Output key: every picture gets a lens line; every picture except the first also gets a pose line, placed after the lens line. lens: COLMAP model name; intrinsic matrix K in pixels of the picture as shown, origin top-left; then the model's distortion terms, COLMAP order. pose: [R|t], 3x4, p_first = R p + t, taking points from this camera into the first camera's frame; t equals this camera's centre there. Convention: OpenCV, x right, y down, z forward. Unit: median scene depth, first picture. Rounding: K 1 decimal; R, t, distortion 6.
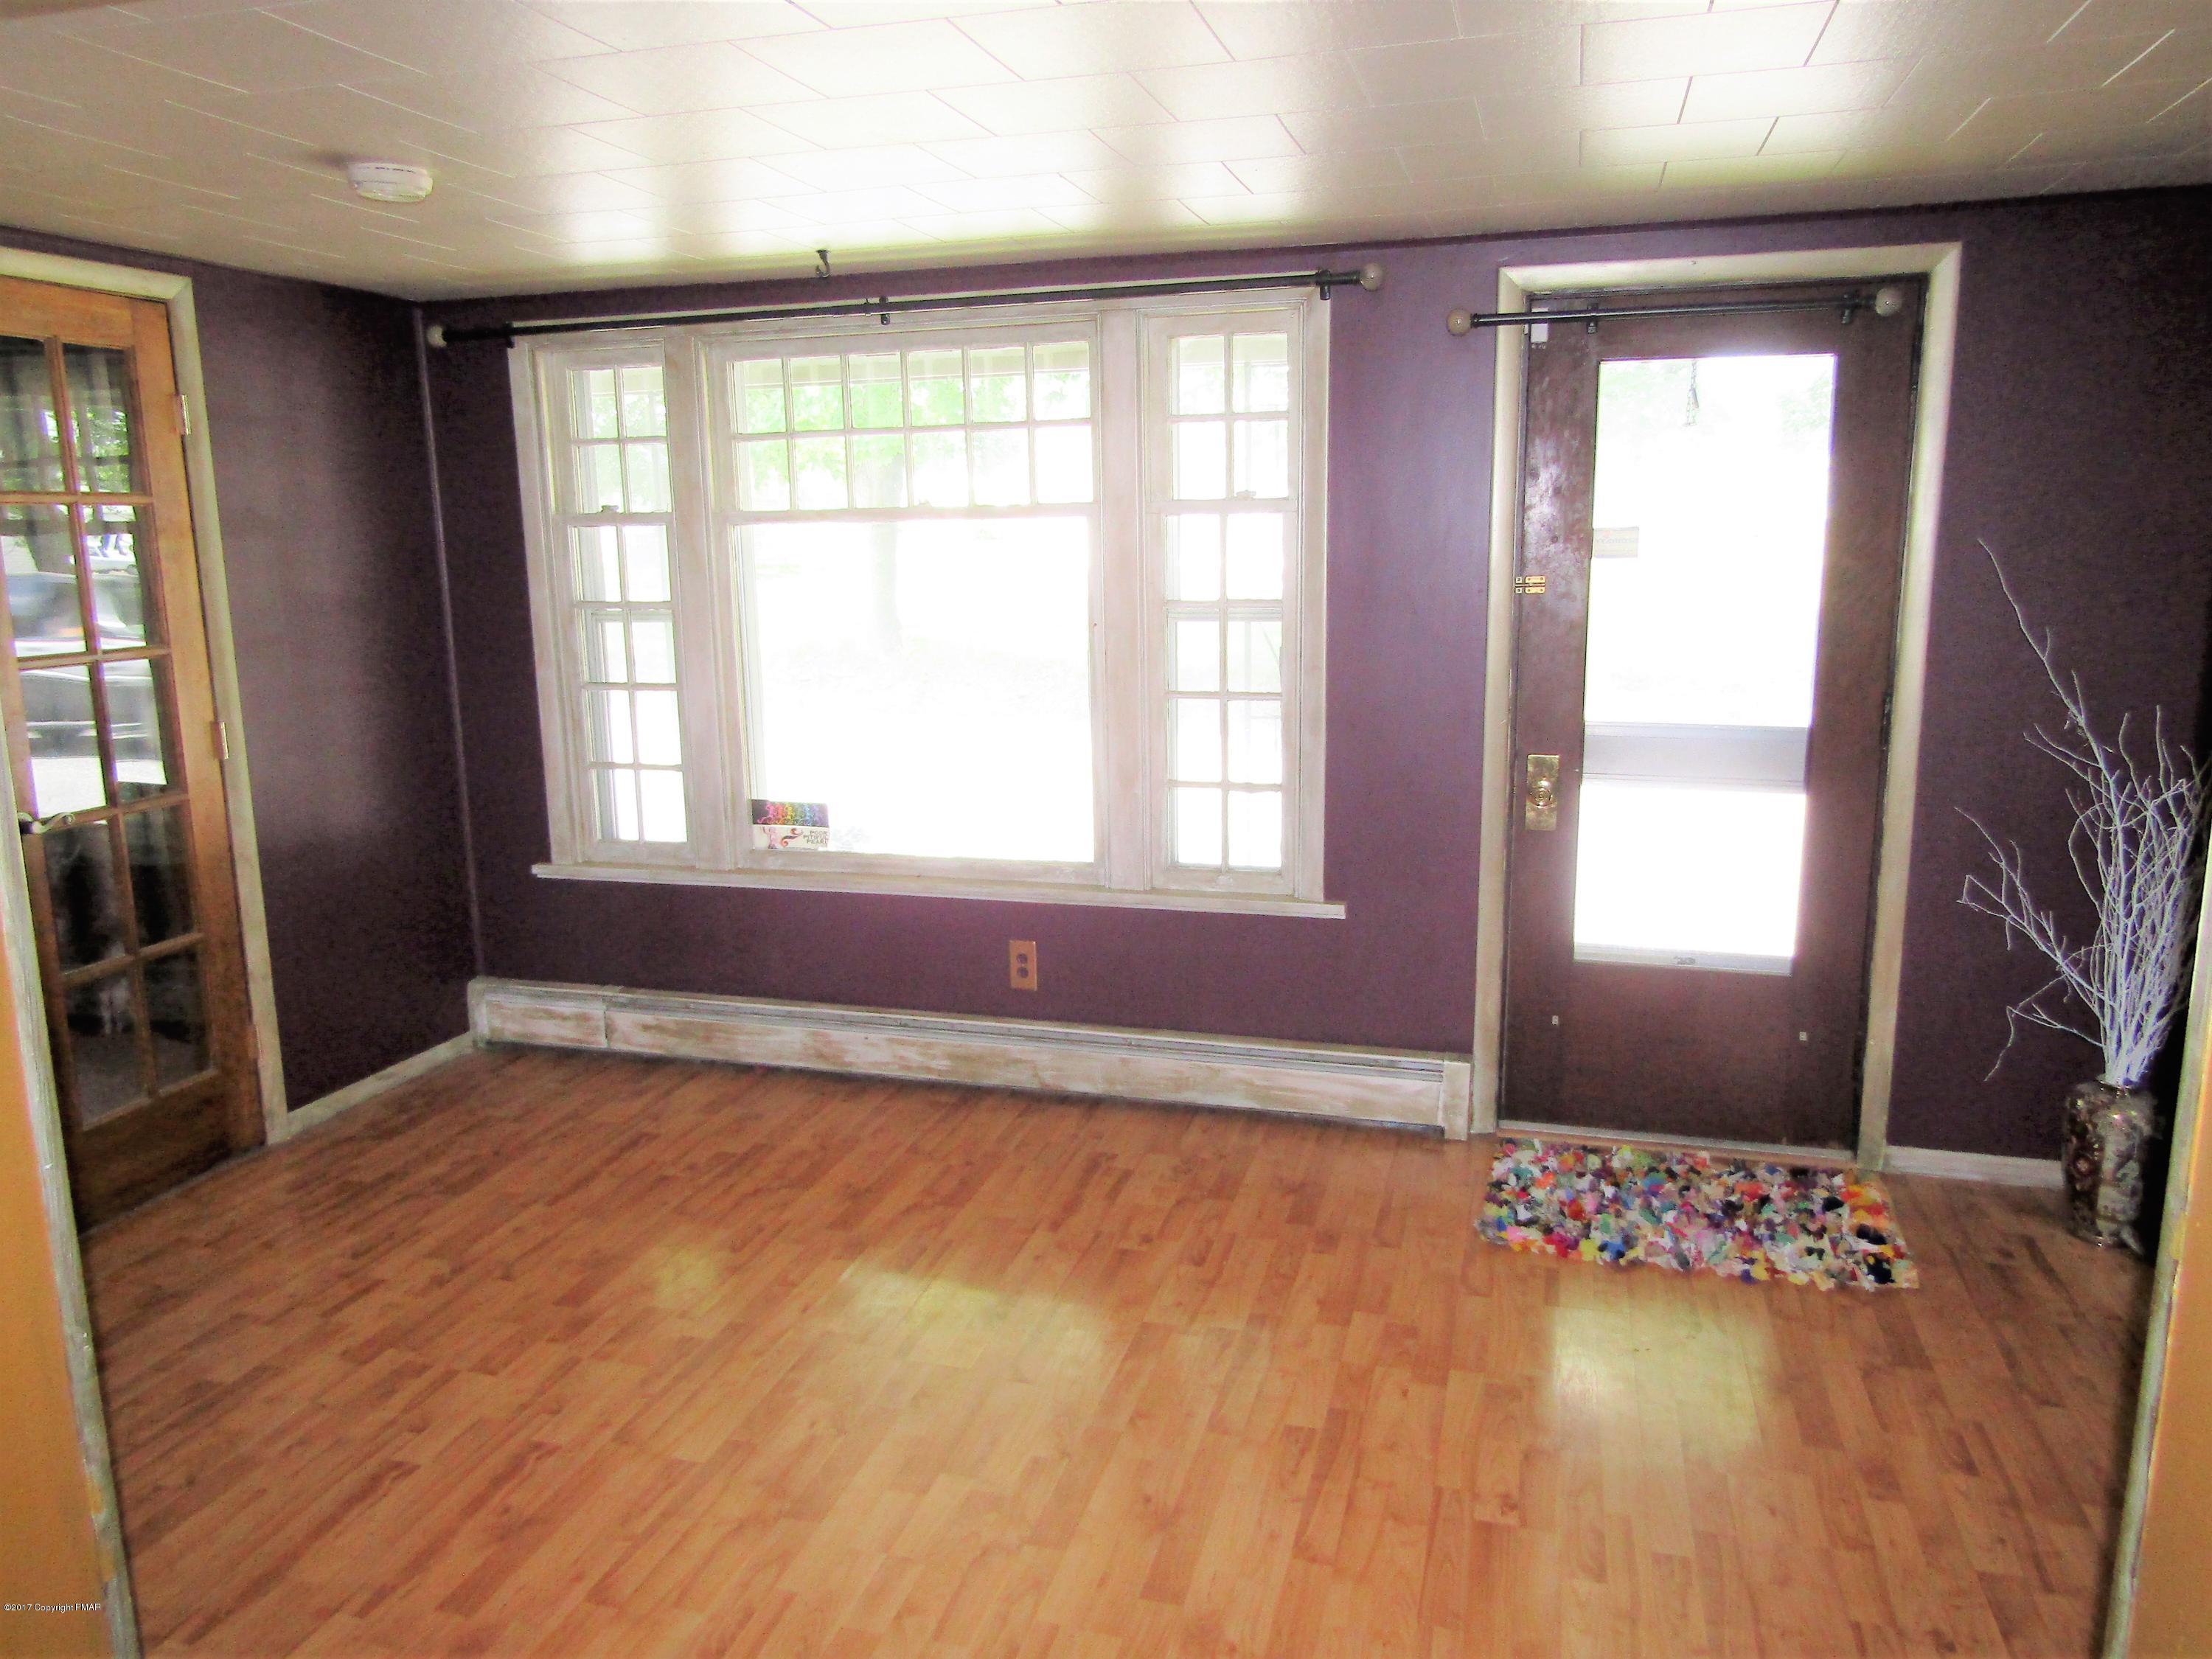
lens RADIAL K [[1579.6, 0, 1107.5], [0, 1579.6, 821.2], [0, 0, 1]] dist [-0.007091, 0.006110]
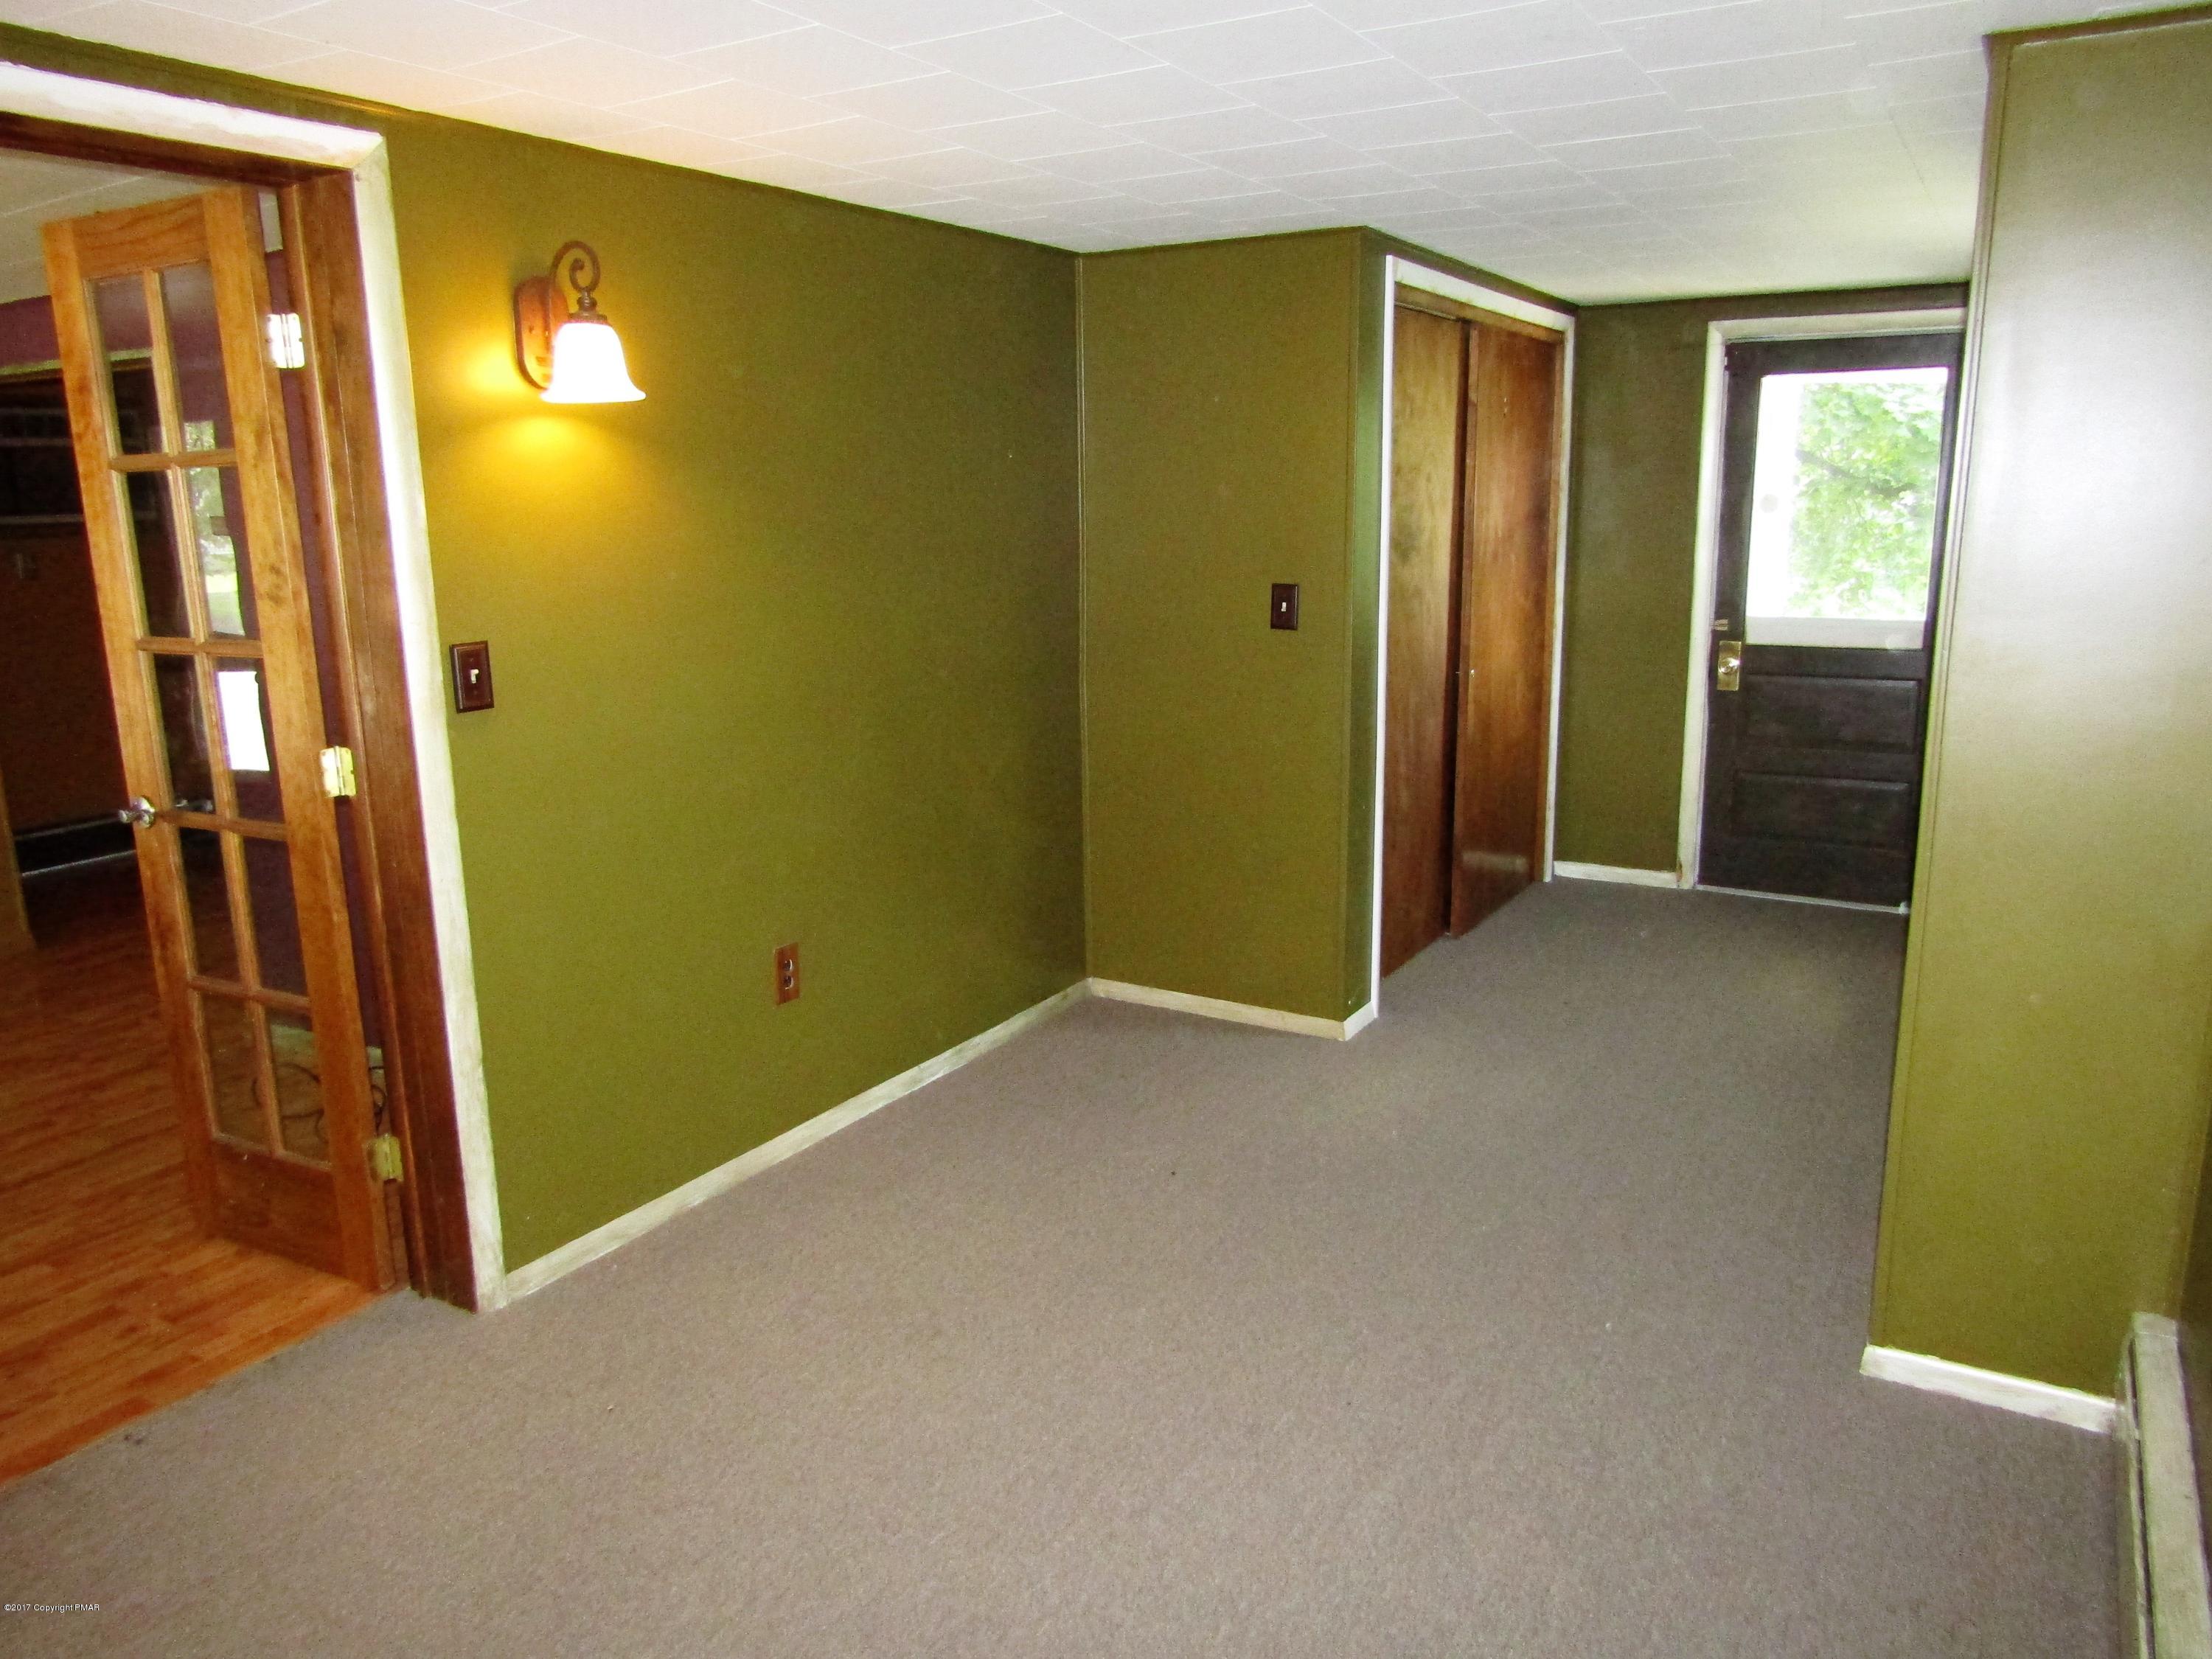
lens RADIAL K [[1579.6, 0, 1103.3], [0, 1579.6, 837.1], [0, 0, 1]] dist [-0.007091, 0.006110]
pose [[-0.965183, -0.017529, 0.260989, -1.163649], [0.086008, 0.921008, 0.379931, -0.216022], [-0.247033, 0.389149, -0.887433, 1.244088]]
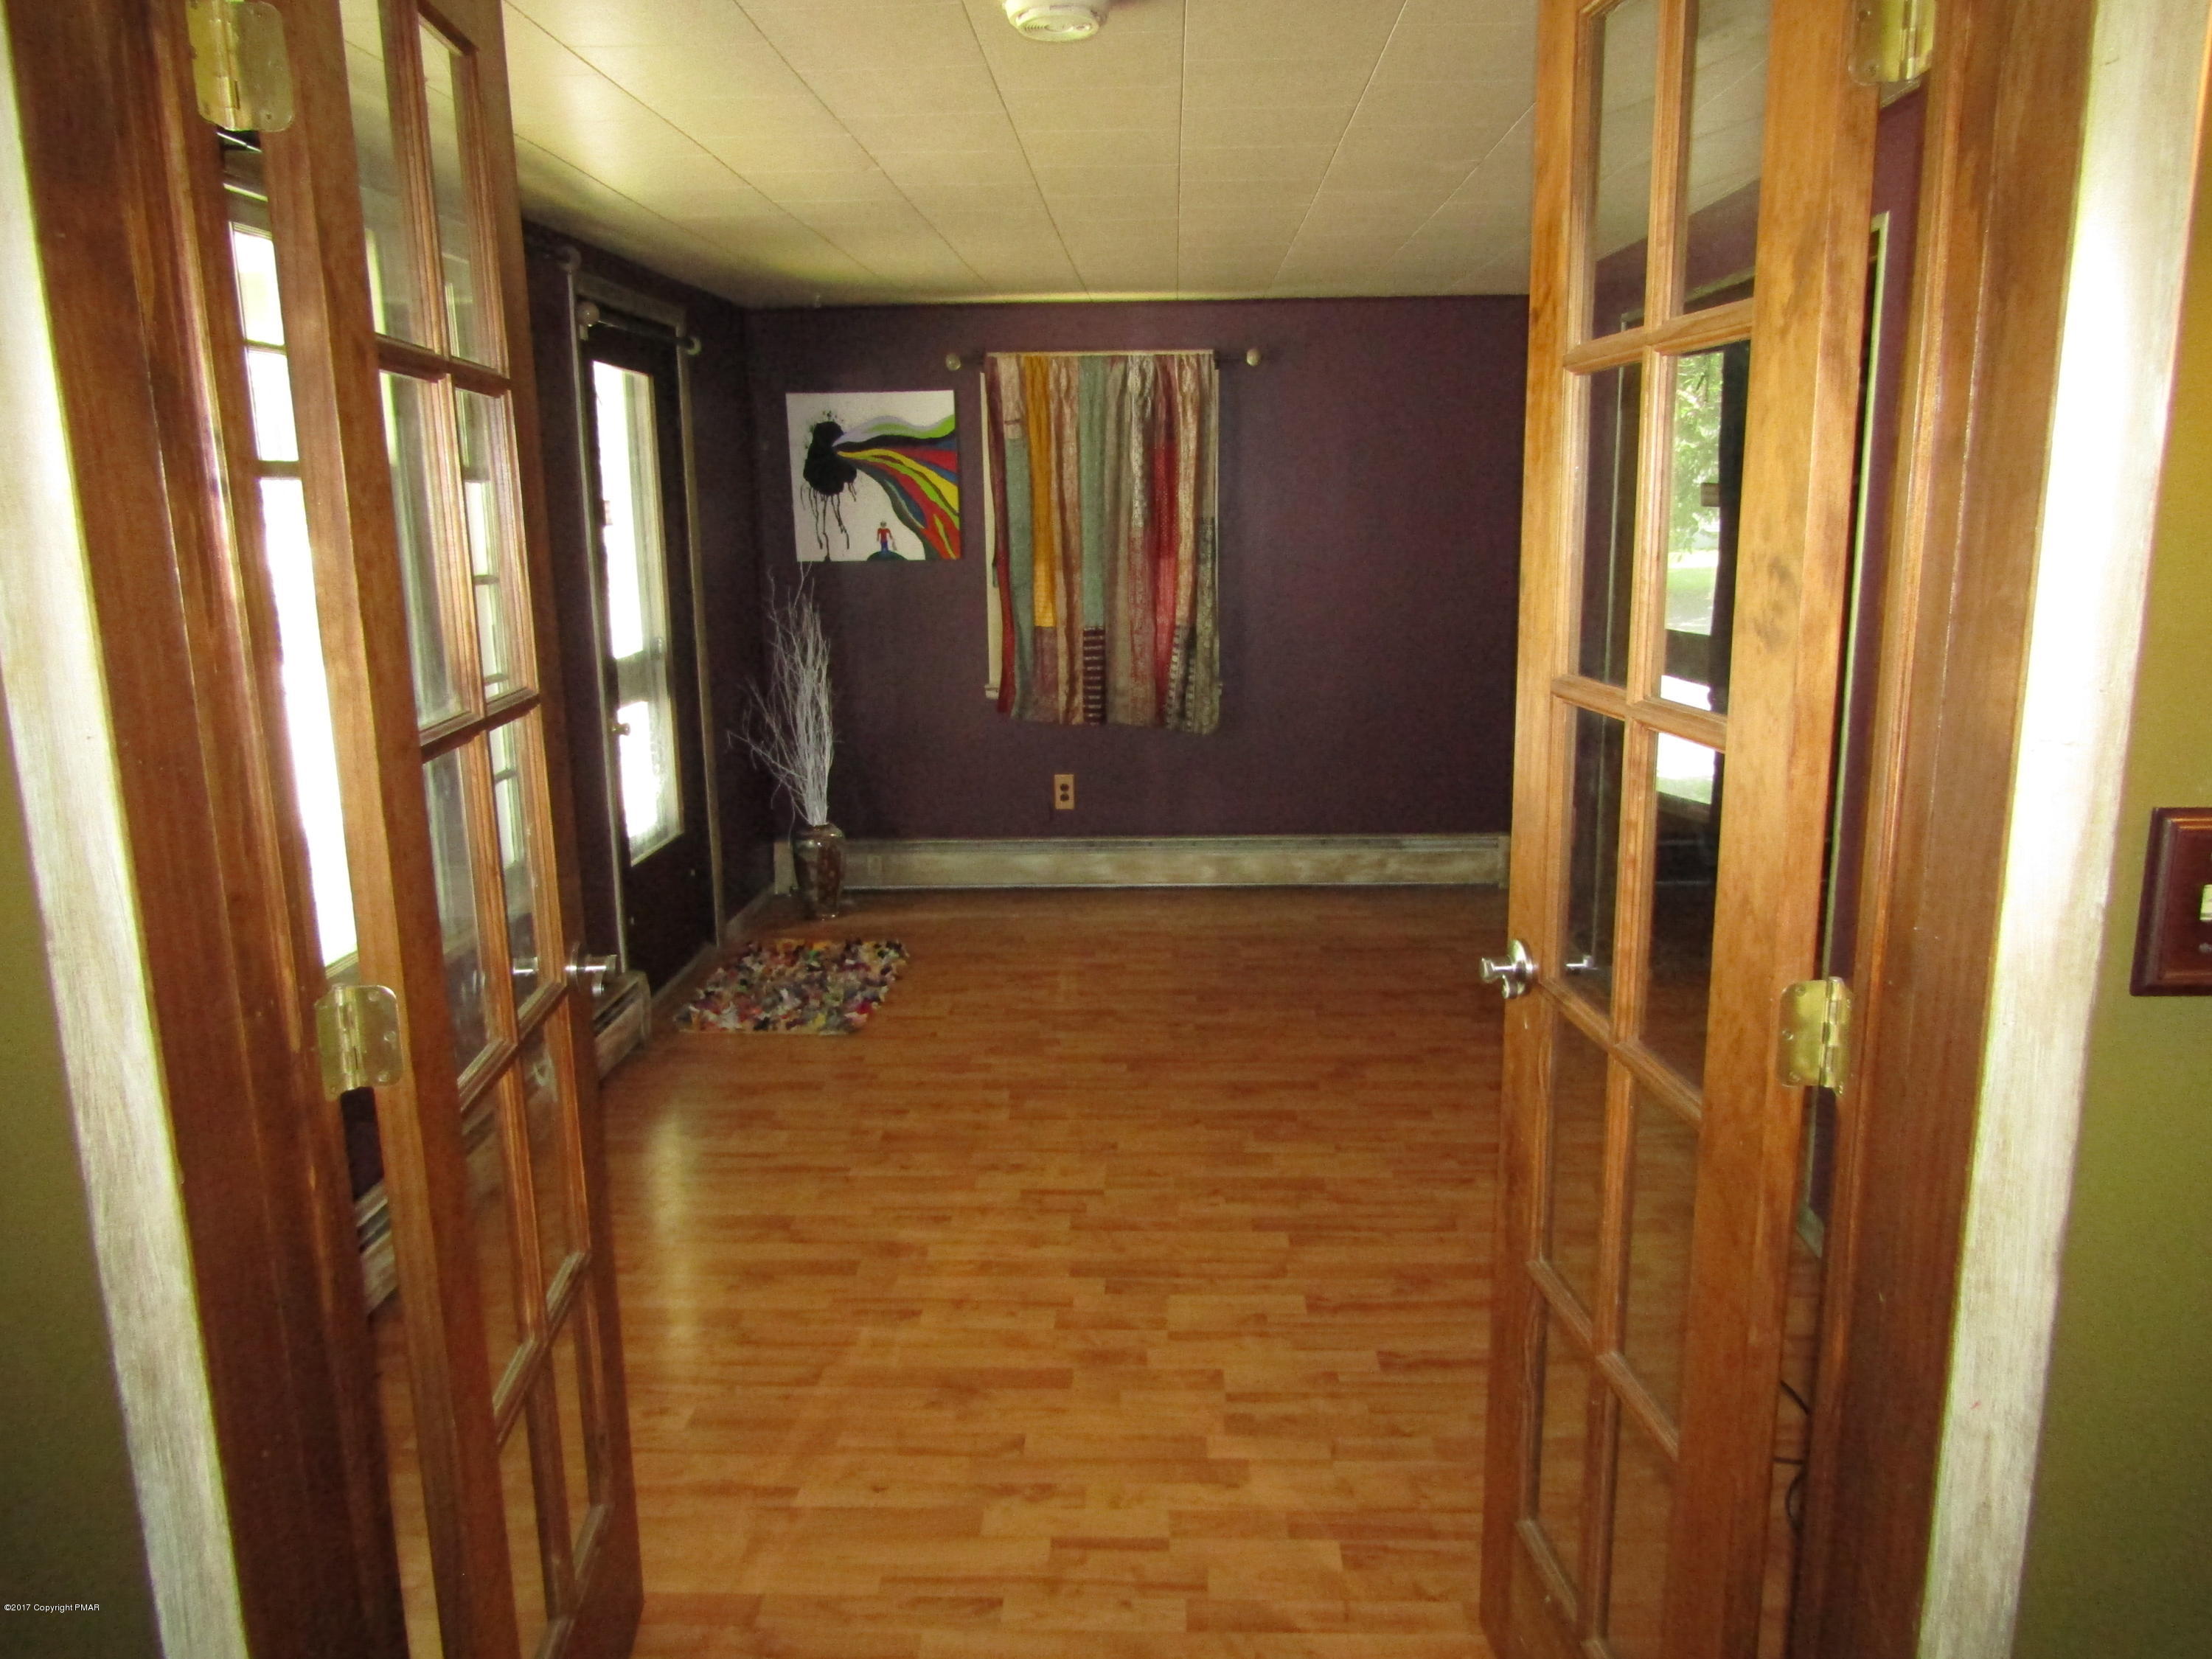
lens RADIAL K [[1579.6, 0, 1102.8], [0, 1579.6, 815.5], [0, 0, 1]] dist [-0.007091, 0.006110]
pose [[-0.237317, -0.175423, 0.955462, -0.890563], [0.199406, 0.953818, 0.224650, -0.139235], [-0.950746, 0.243838, -0.191376, 0.857015]]
